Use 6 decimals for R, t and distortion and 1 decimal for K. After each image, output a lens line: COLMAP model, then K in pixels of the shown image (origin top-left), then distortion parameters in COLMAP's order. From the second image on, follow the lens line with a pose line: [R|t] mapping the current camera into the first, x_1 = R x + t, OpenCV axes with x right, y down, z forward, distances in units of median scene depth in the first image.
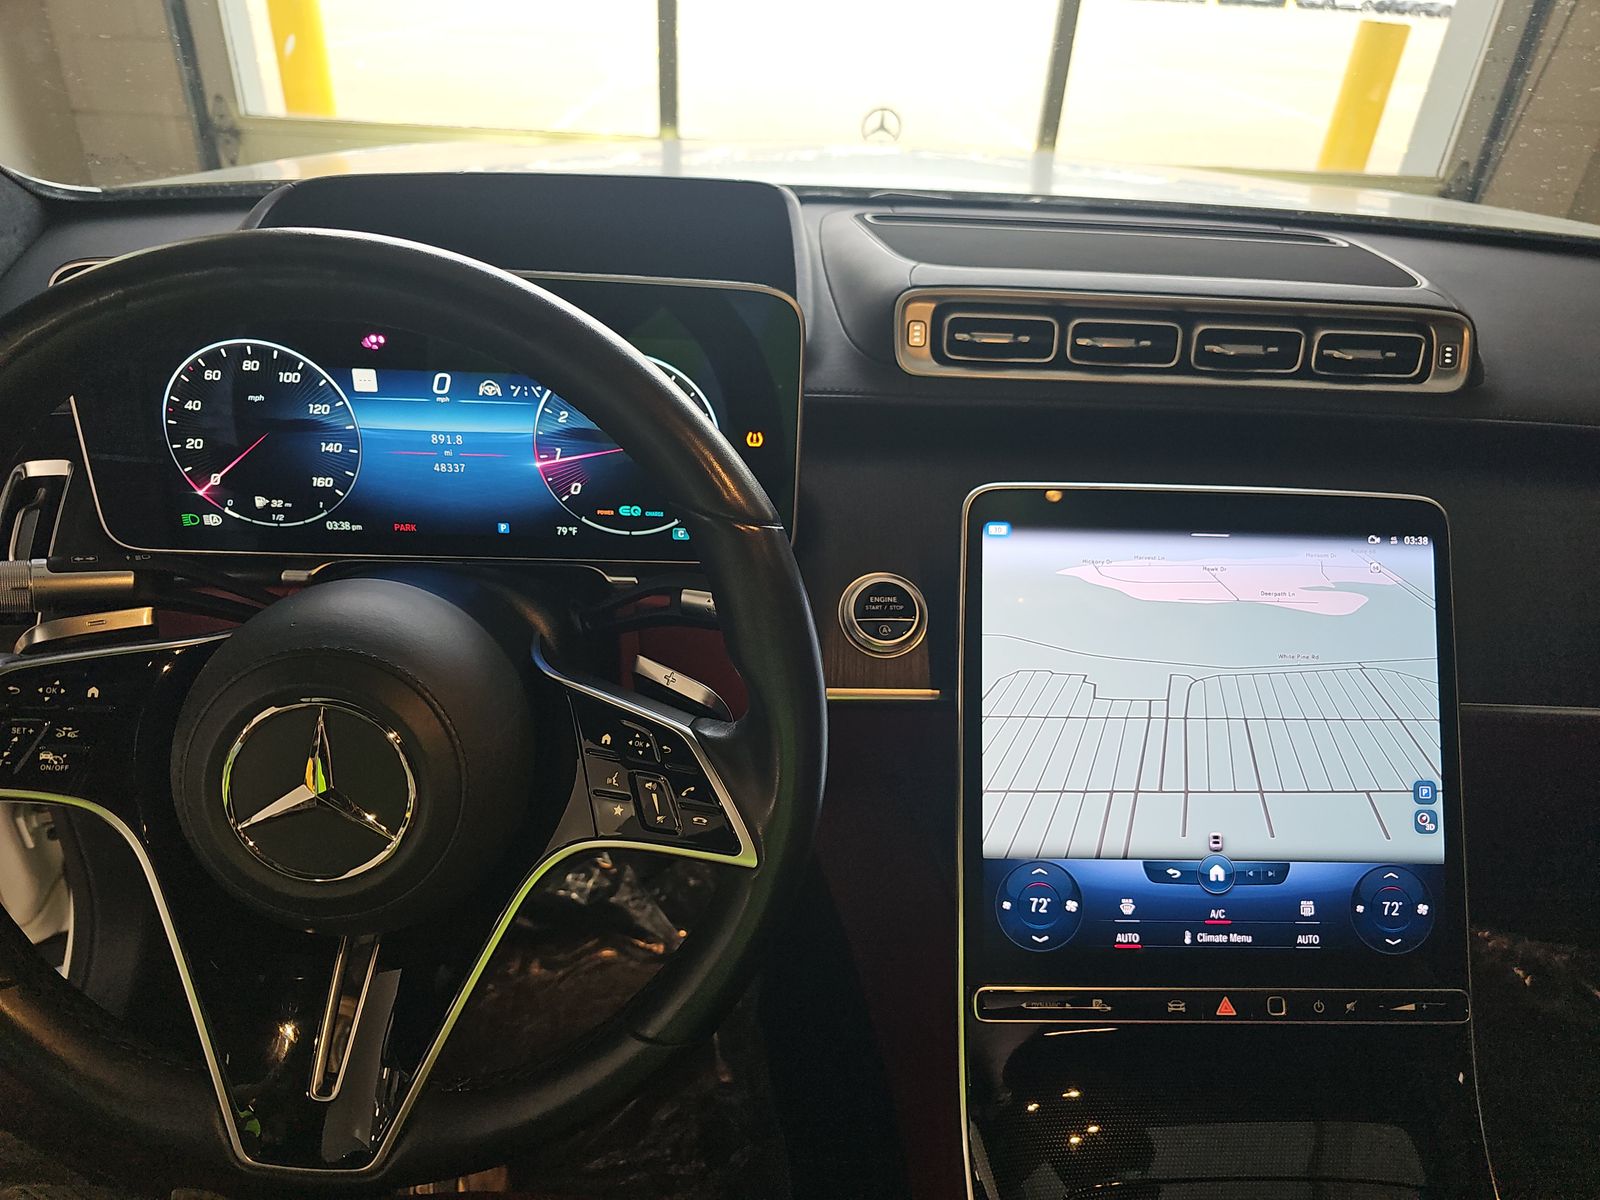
lens RADIAL K [[1010.3, 0, 800.0], [0, 1010.3, 625.2], [0, 0, 1]] dist [0.026745, -0.000059]
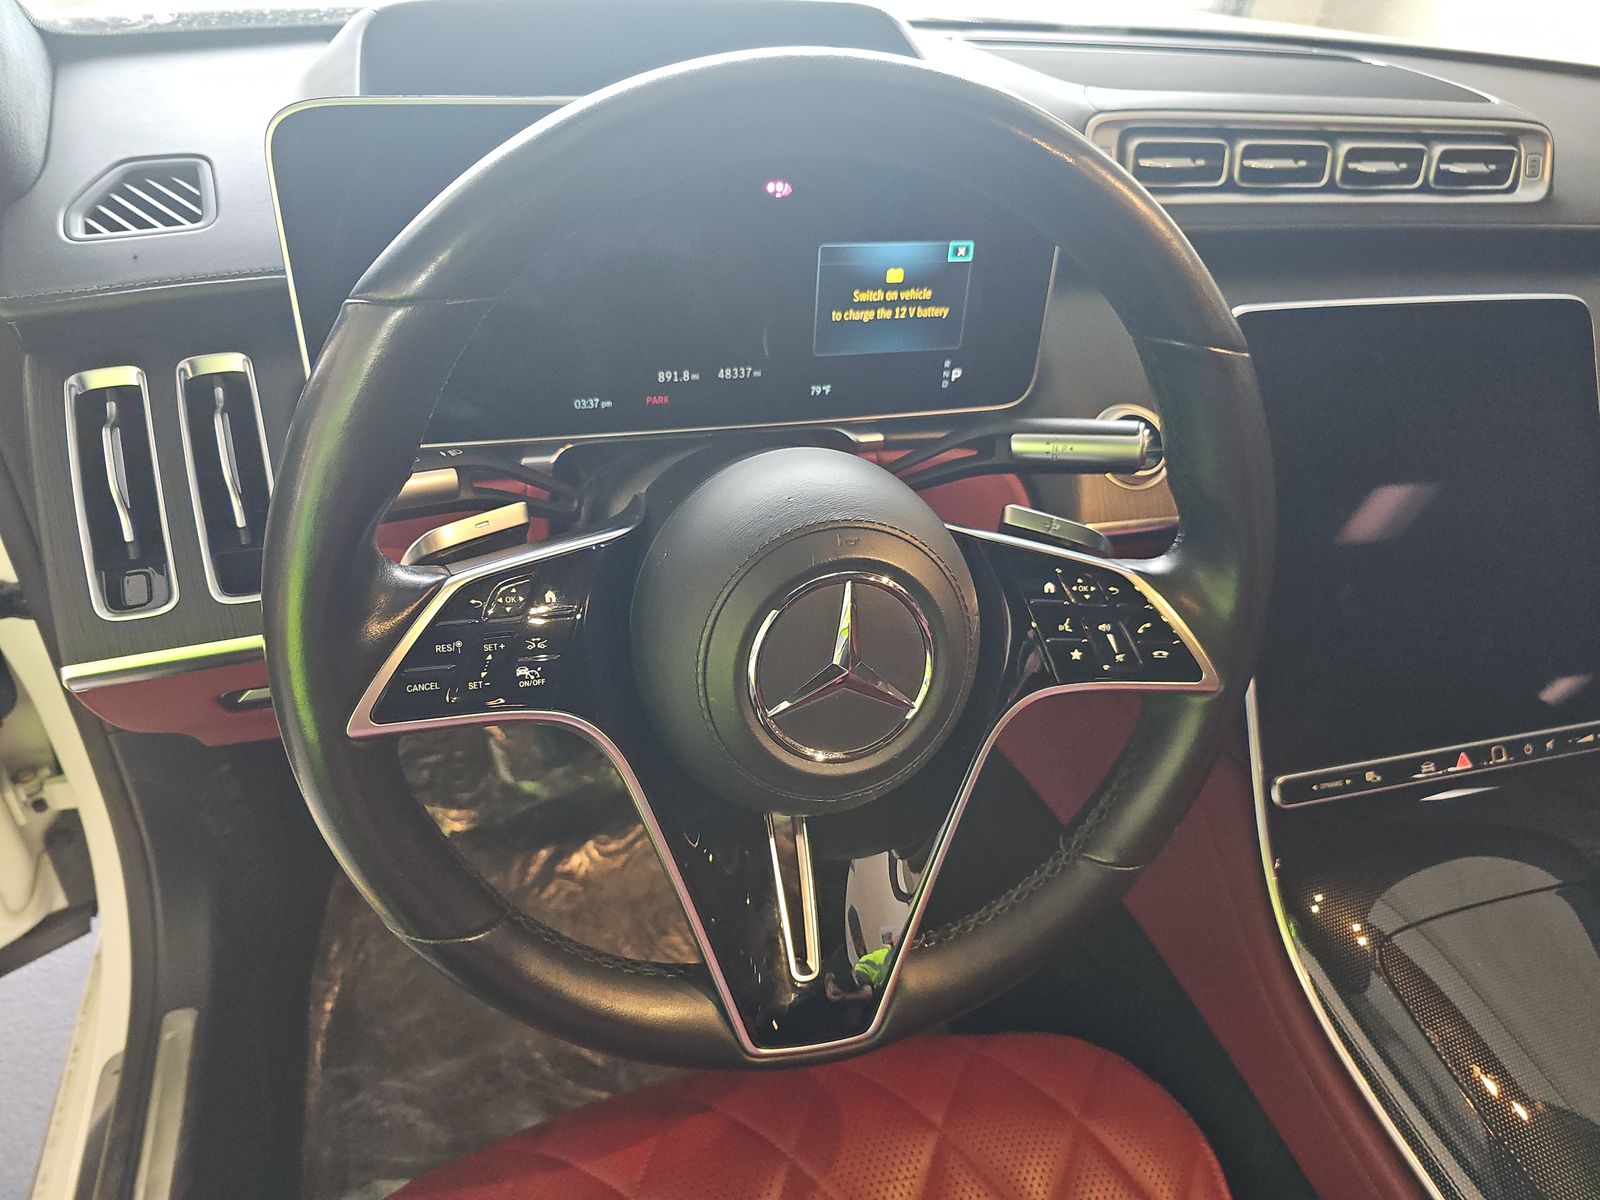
lens RADIAL K [[1068.2, 0, 800.0], [0, 1068.2, 600.0], [0, 0, 1]] dist [0.006331, -0.004274]
pose [[0.972434, -0.118416, 0.200875, -0.492685], [0.094528, 0.987690, 0.124633, -0.025411], [-0.213160, -0.102209, 0.971656, 0.002794]]
